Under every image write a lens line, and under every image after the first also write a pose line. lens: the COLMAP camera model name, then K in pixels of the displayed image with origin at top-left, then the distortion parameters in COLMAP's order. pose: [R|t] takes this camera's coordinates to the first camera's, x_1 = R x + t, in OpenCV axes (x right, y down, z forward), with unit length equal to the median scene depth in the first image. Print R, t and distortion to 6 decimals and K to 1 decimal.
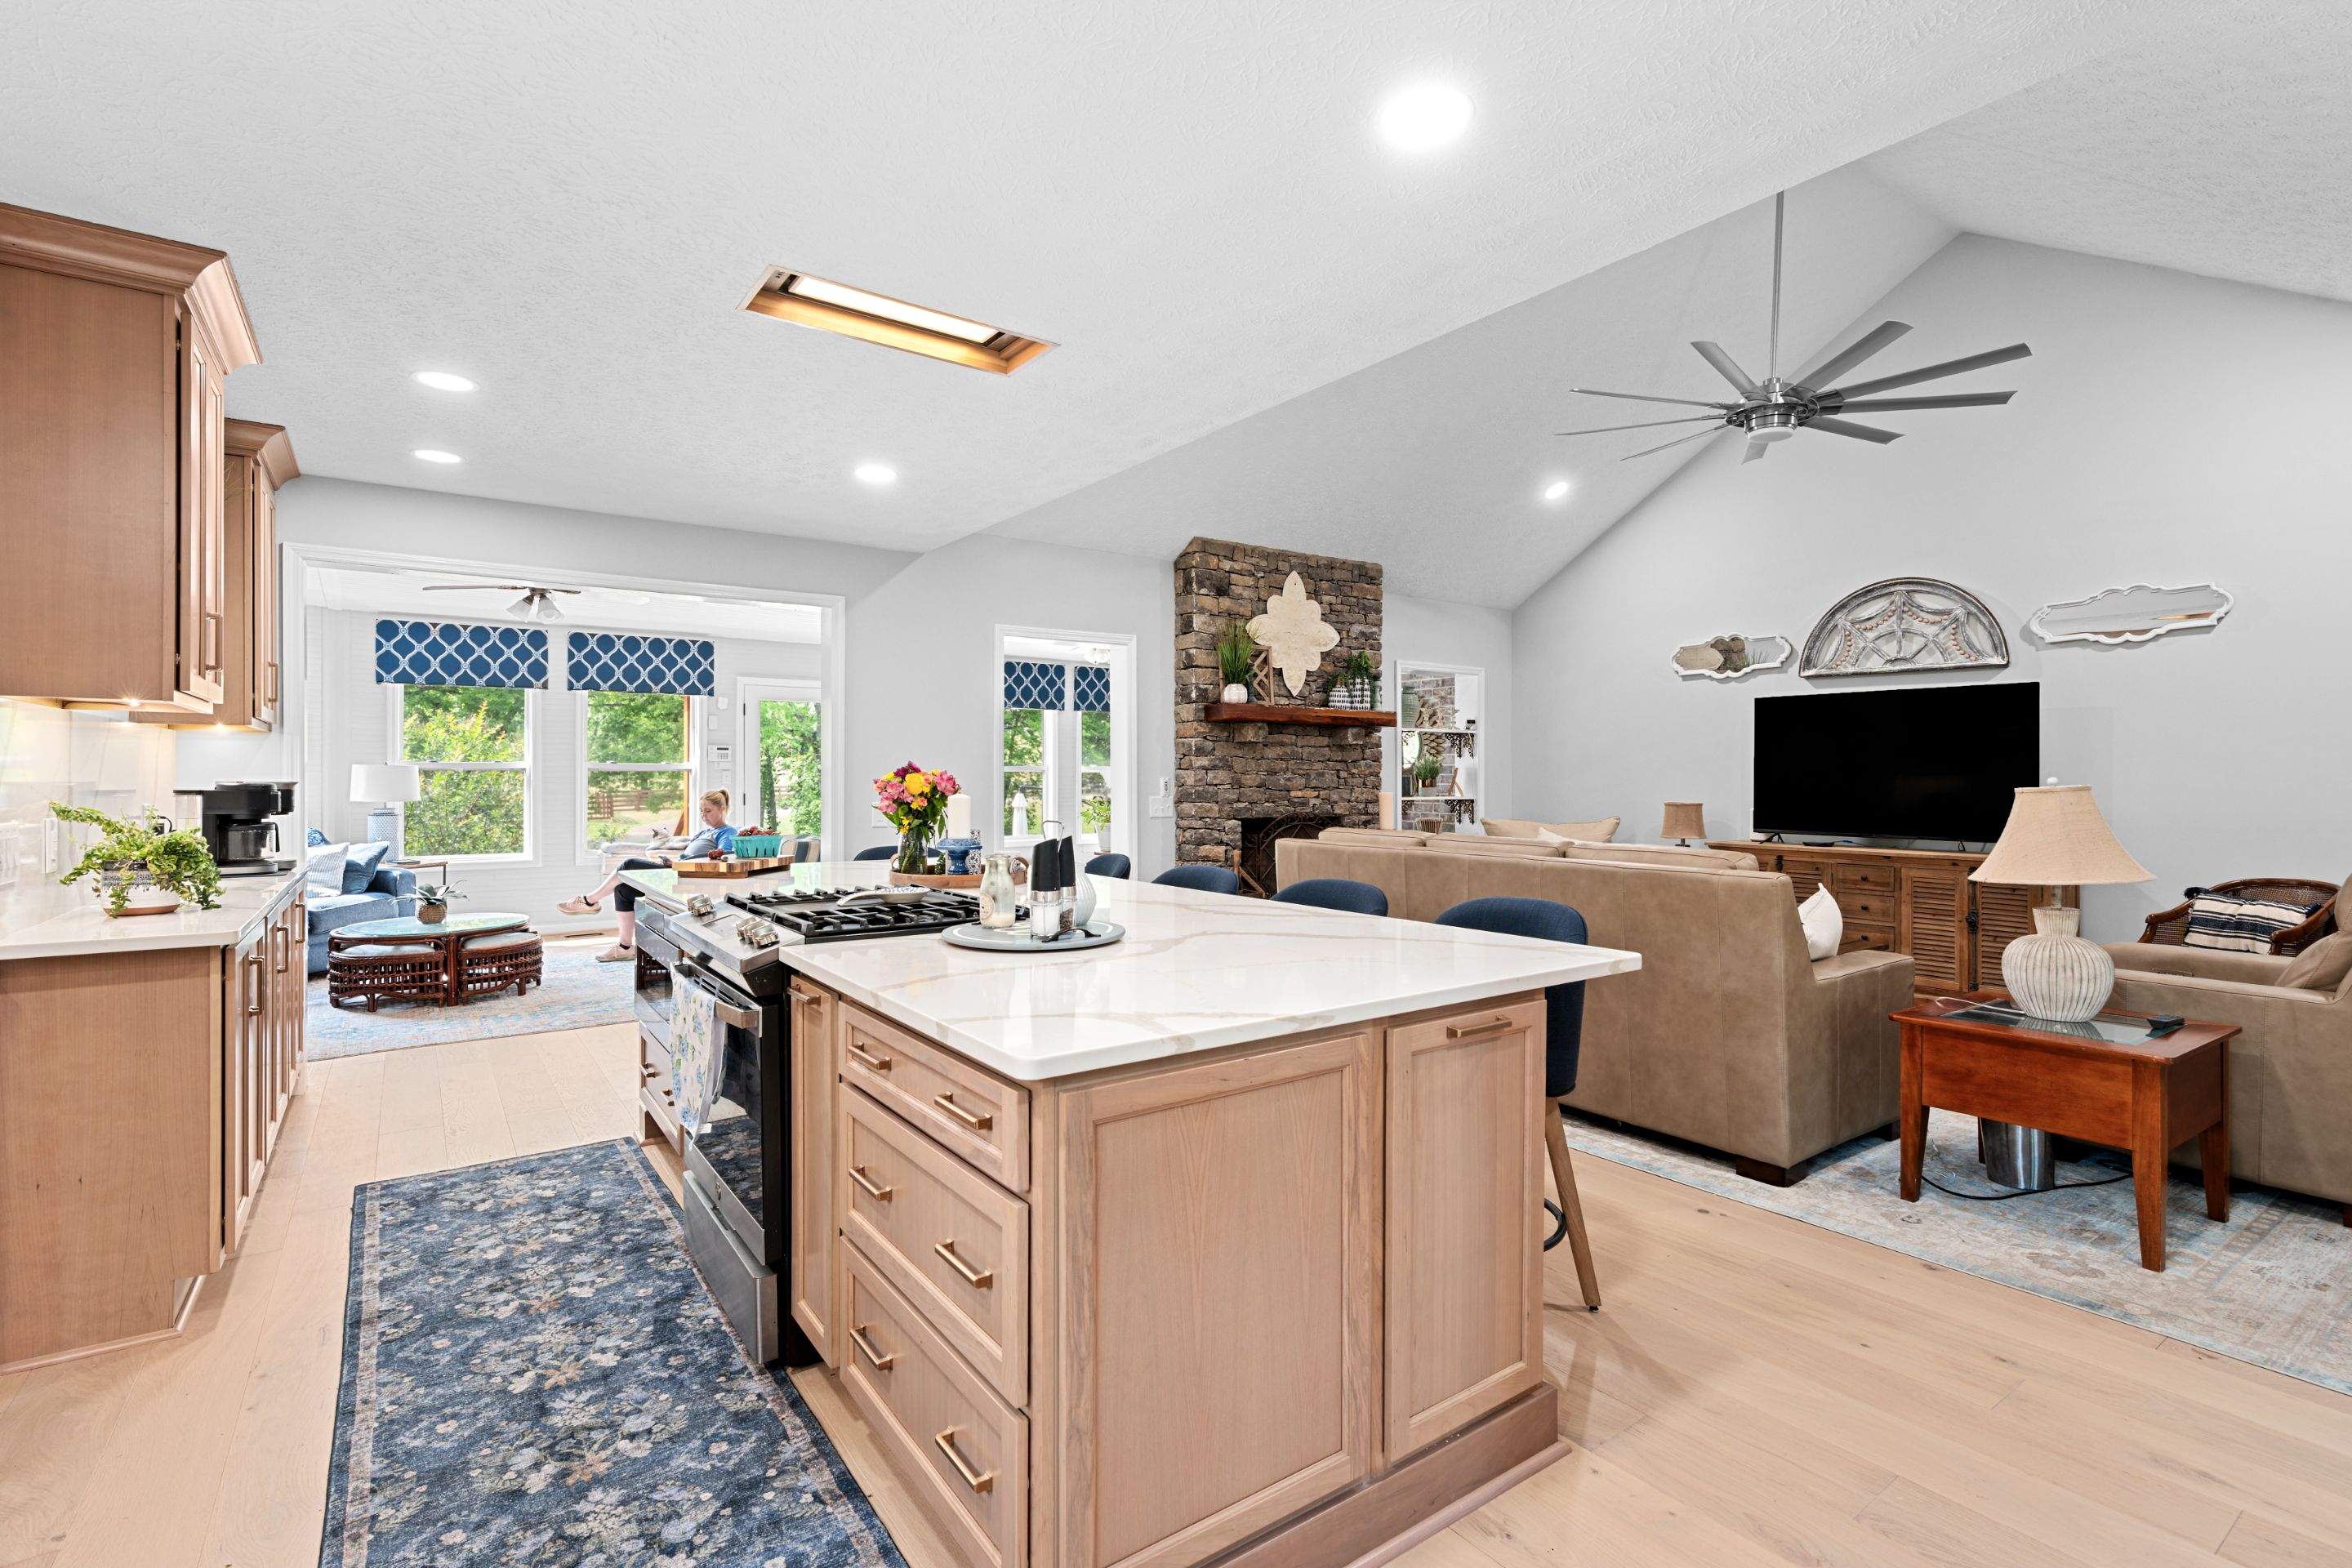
lens RADIAL K [[1079.7, 0, 1179.3], [0, 1079.7, 781.0], [0, 0, 1]] dist [-0.006488, 0.000823]
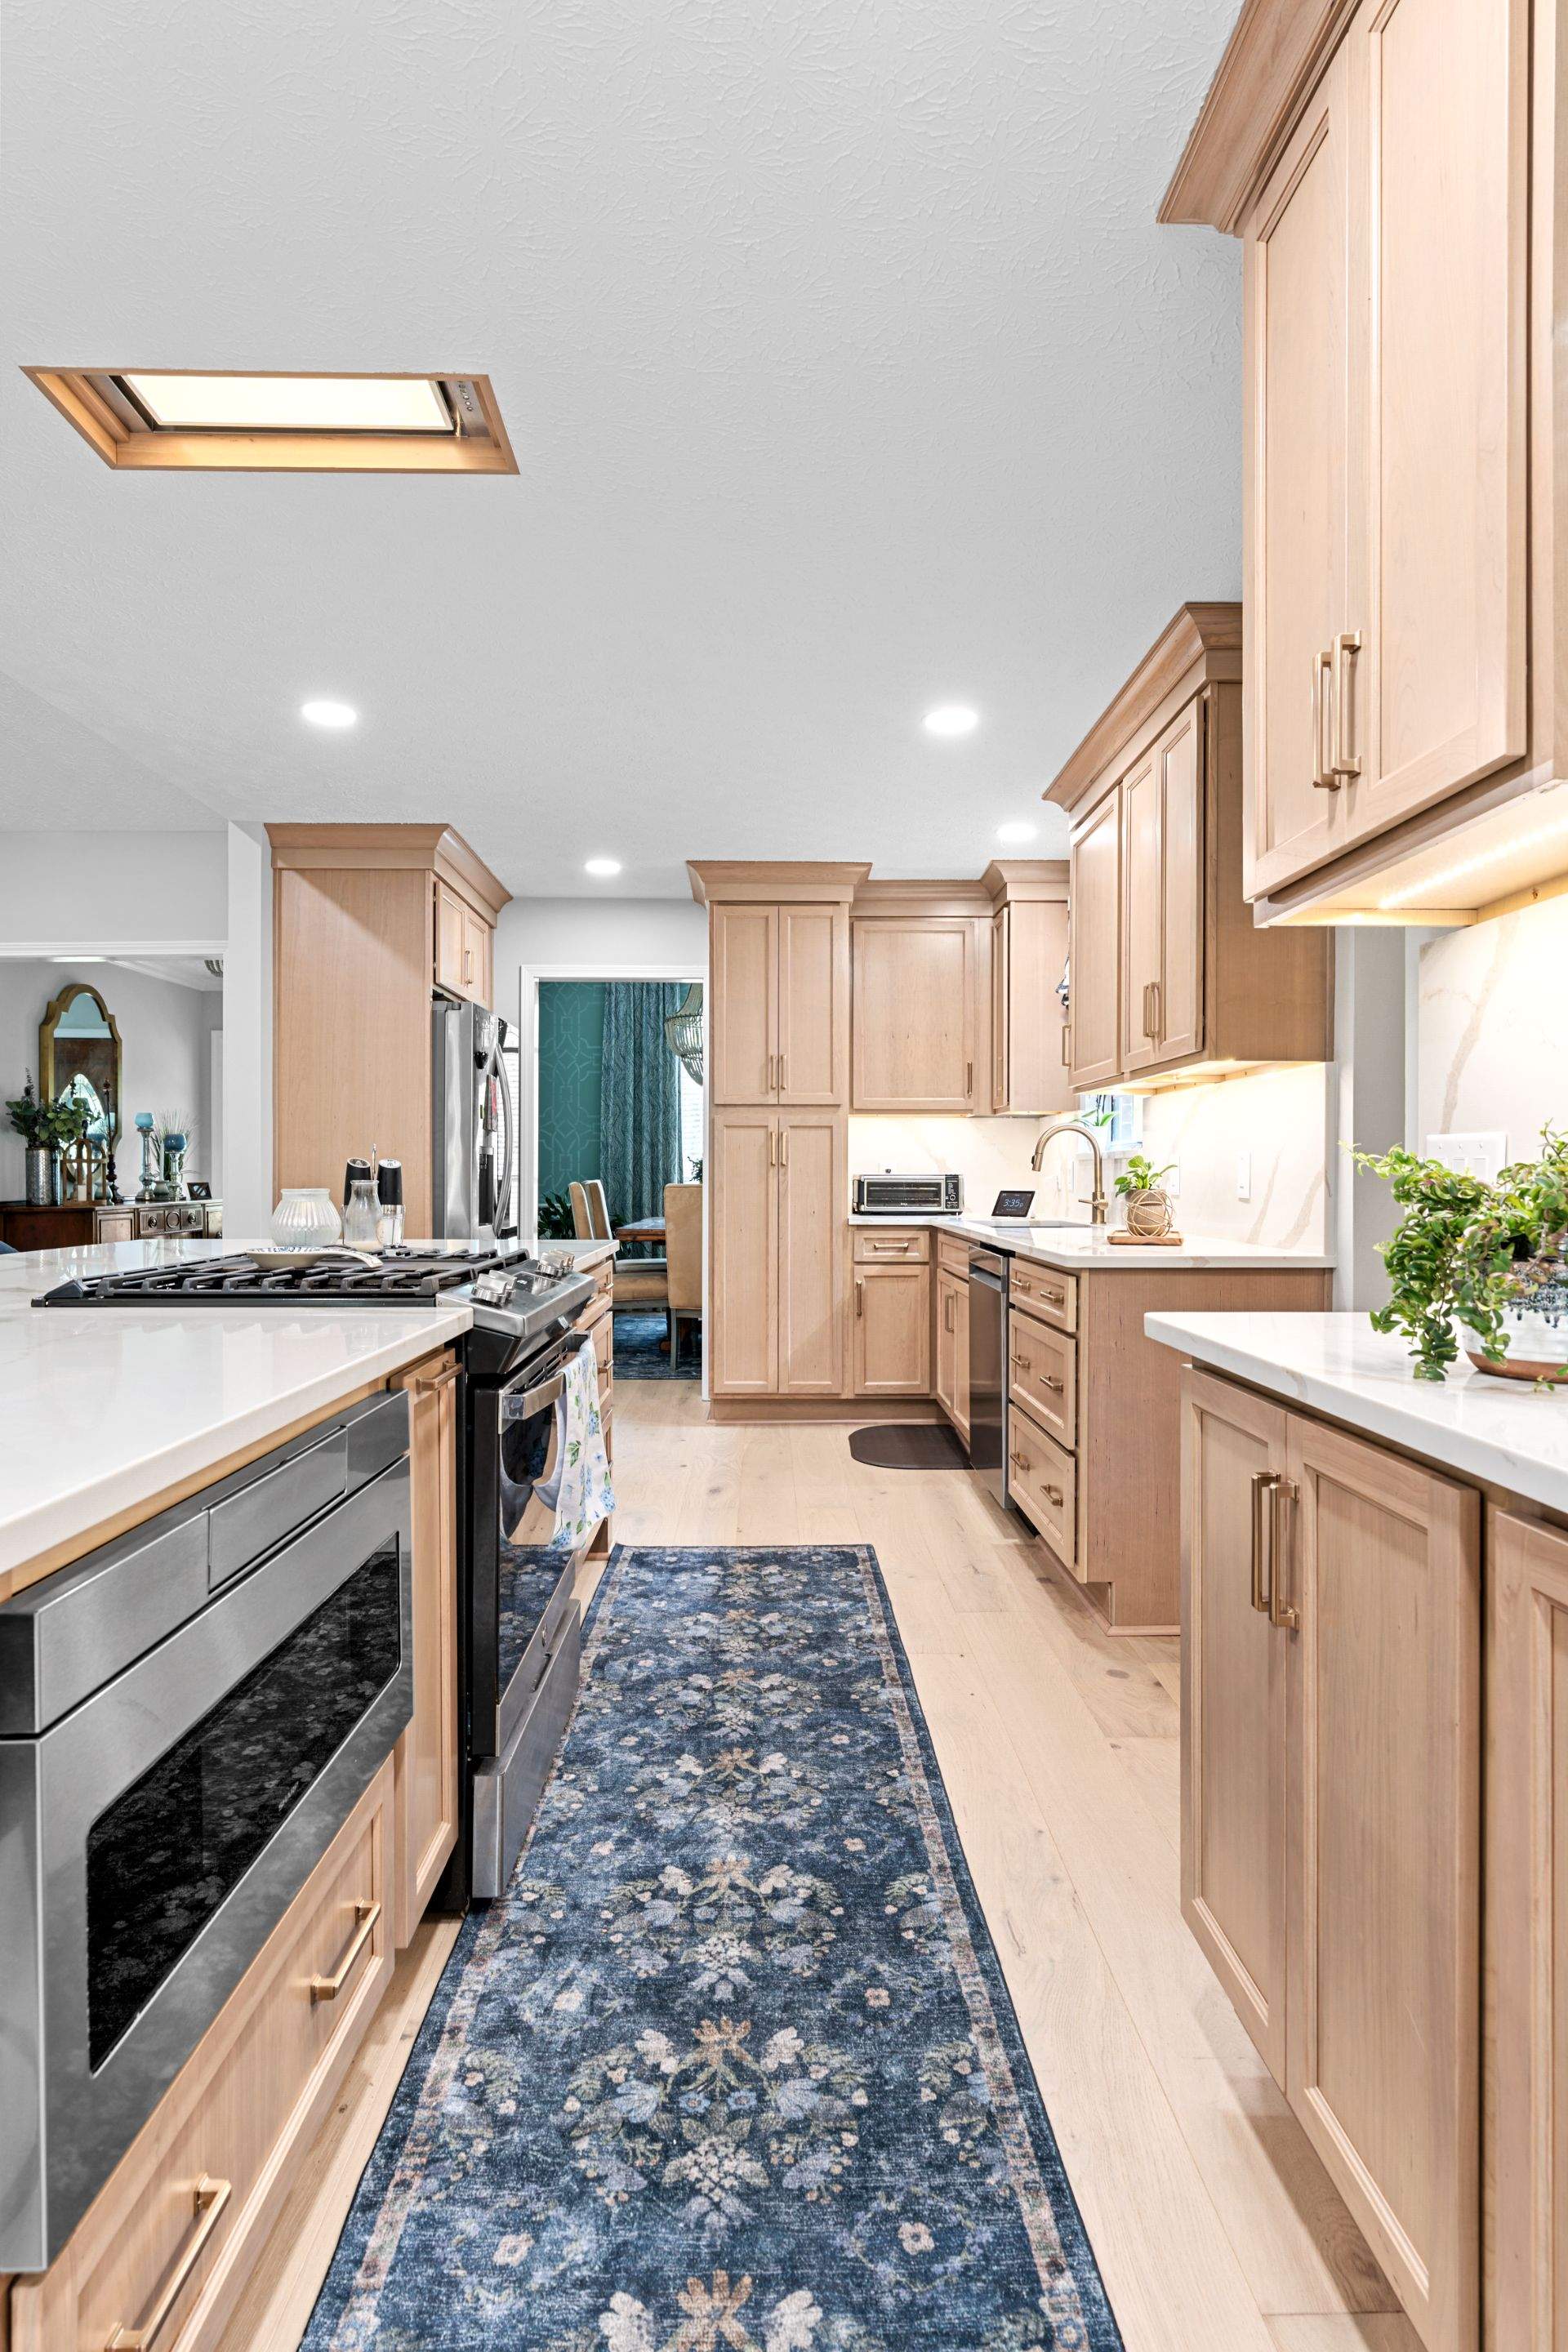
lens RADIAL K [[1225.9, 0, 788.9], [0, 1225.9, 1179.8], [0, 0, 1]] dist [-0.013975, 0.010098]
pose [[-0.824359, -0.006975, 0.566025, -0.547520], [-0.001440, 0.999947, 0.010224, 0.027562], [-0.566066, 0.007613, -0.824325, 0.837202]]
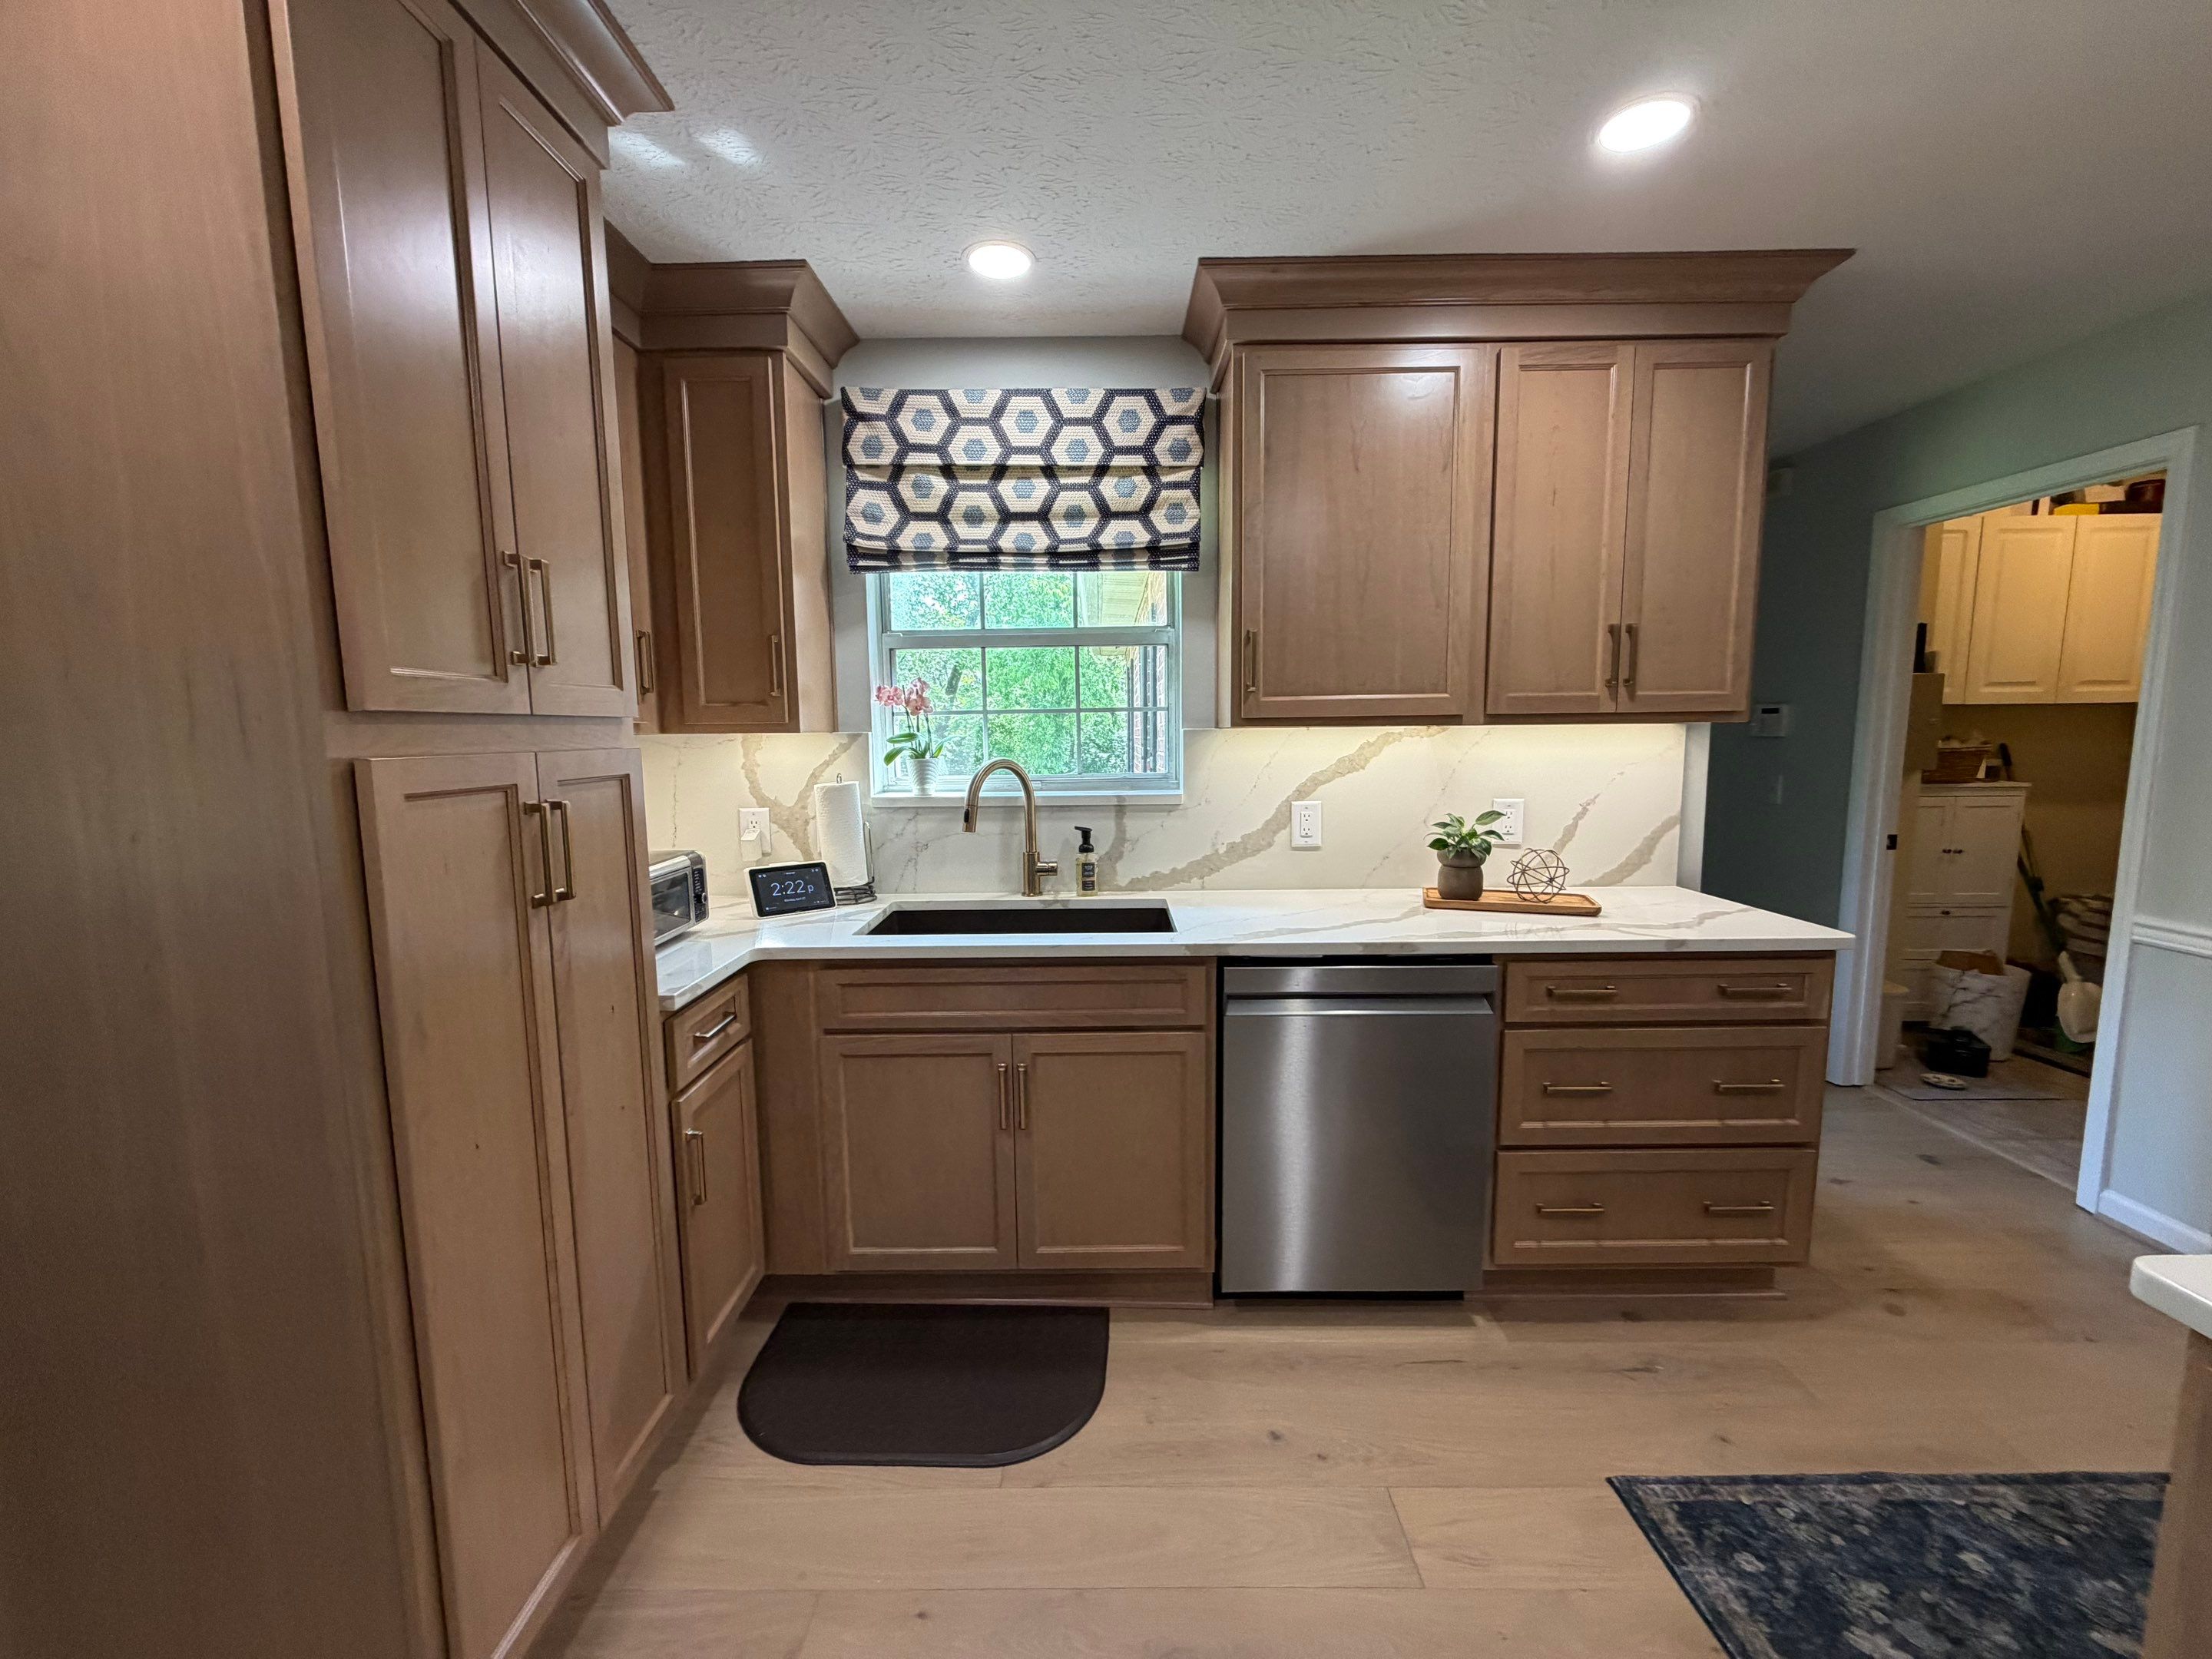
lens RADIAL K [[882.0, 0, 1098.7], [0, 882.0, 831.7], [0, 0, 1]] dist [0.000118, 0.000386]
pose [[-0.587817, 0.096824, -0.803179, 0.189206], [0.006036, 0.993309, 0.115327, -0.023620], [0.808971, 0.062943, -0.584469, 0.219140]]
